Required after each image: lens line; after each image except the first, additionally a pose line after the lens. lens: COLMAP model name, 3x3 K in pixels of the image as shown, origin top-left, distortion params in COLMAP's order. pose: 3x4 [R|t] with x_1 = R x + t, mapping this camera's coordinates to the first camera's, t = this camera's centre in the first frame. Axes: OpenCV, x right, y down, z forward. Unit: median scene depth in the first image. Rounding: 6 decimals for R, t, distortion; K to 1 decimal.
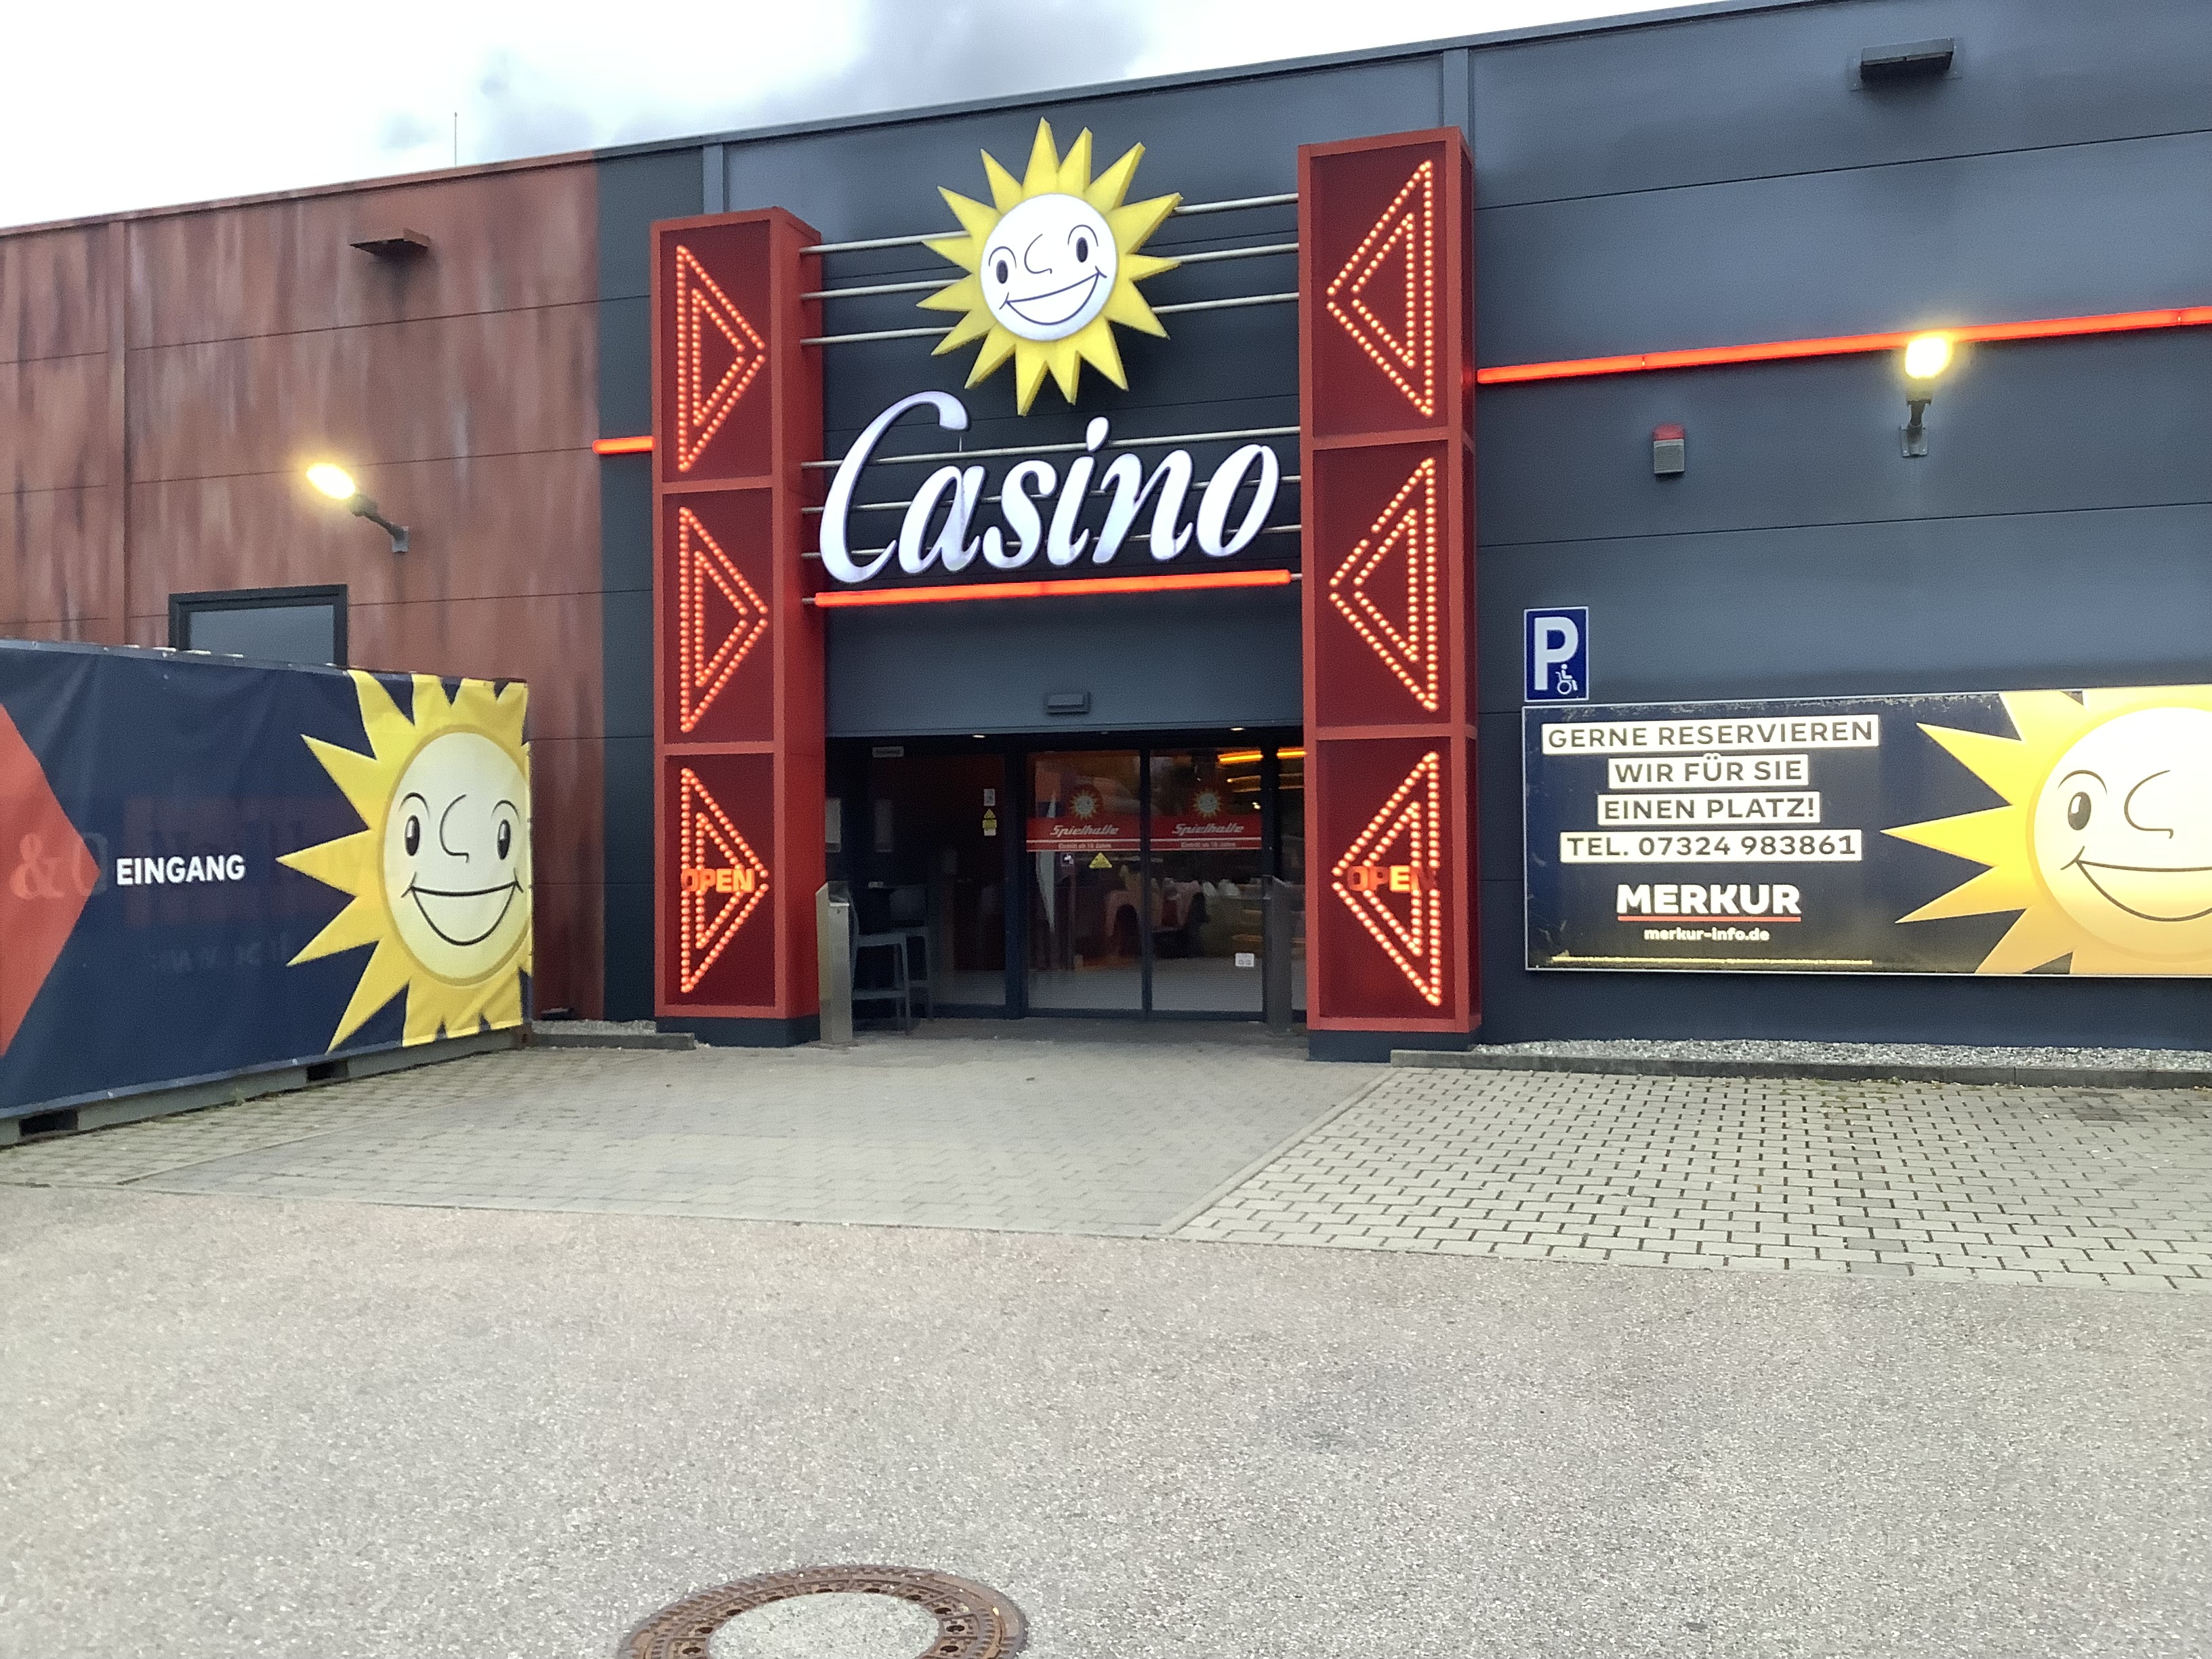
lens RADIAL K [[1961.0, 0, 1106.0], [0, 1961.0, 829.5], [0, 0, 1]] dist [0.084051, -0.190188]
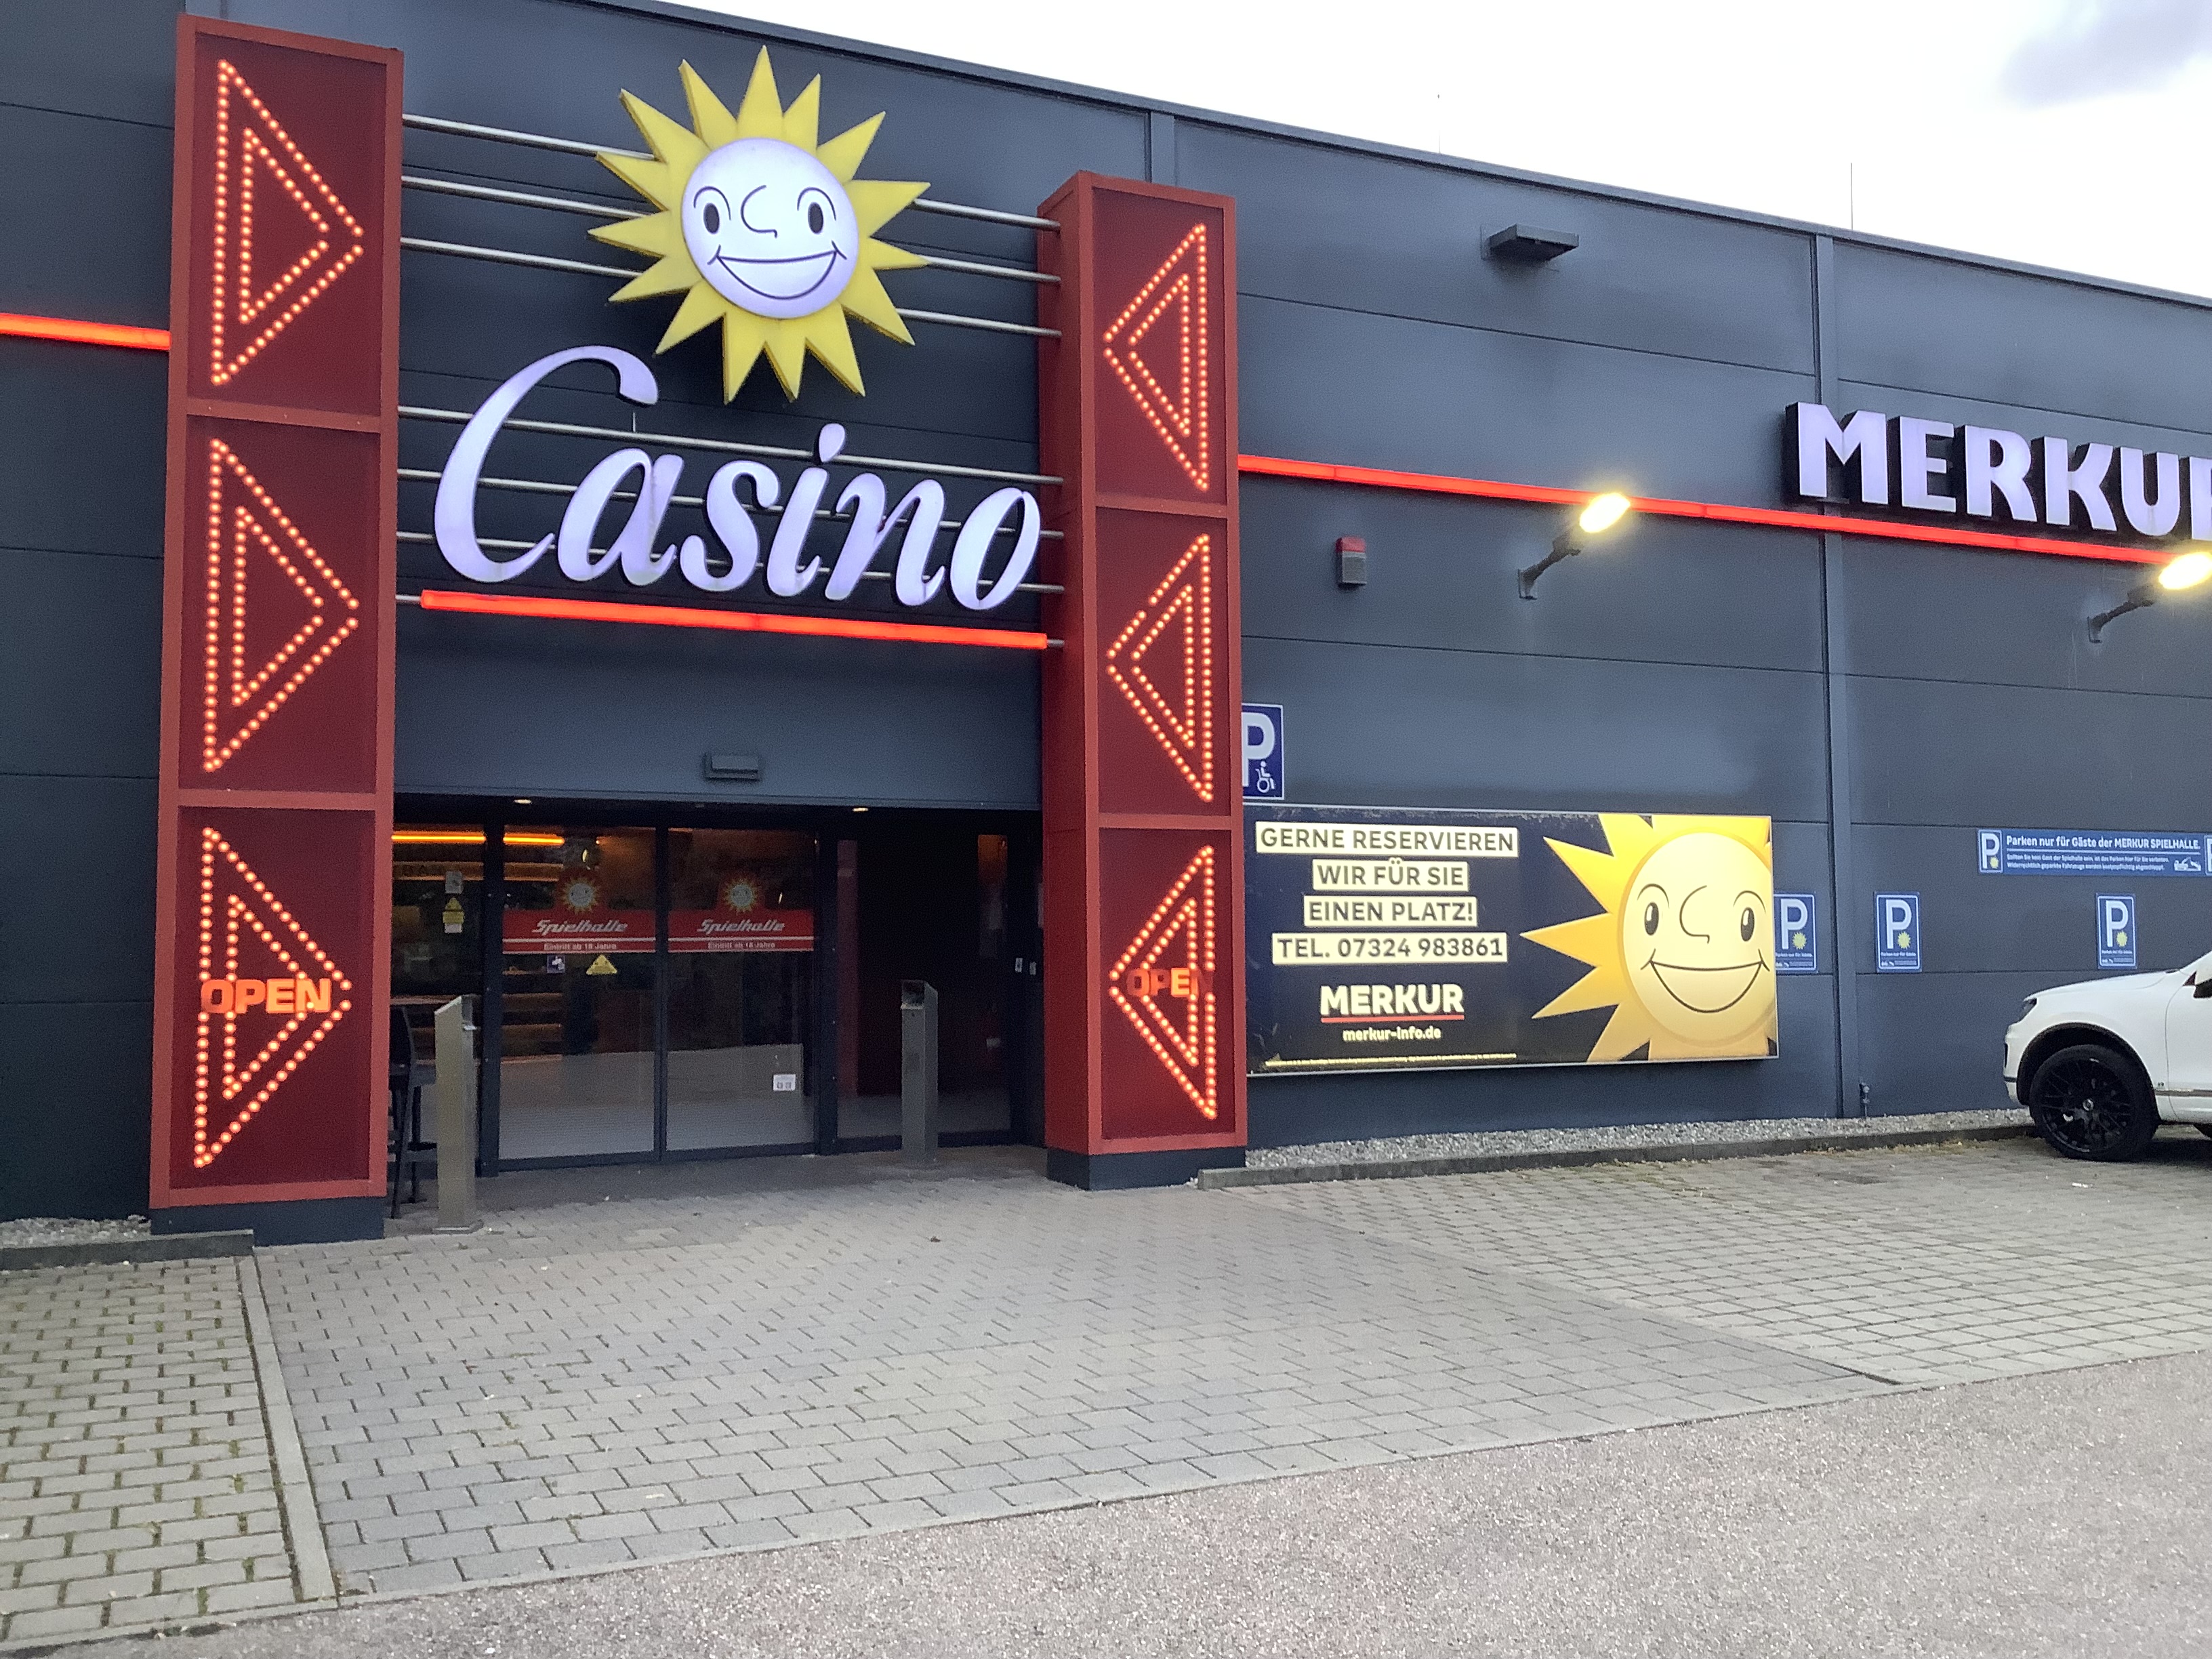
lens RADIAL K [[1961.0, 0, 1106.0], [0, 1961.0, 829.5], [0, 0, 1]] dist [0.084051, -0.190188]
pose [[0.735973, 0.043581, 0.675607, -0.477021], [-0.007278, 0.998378, -0.056473, 0.005553], [-0.676972, 0.036645, 0.735096, 0.330436]]
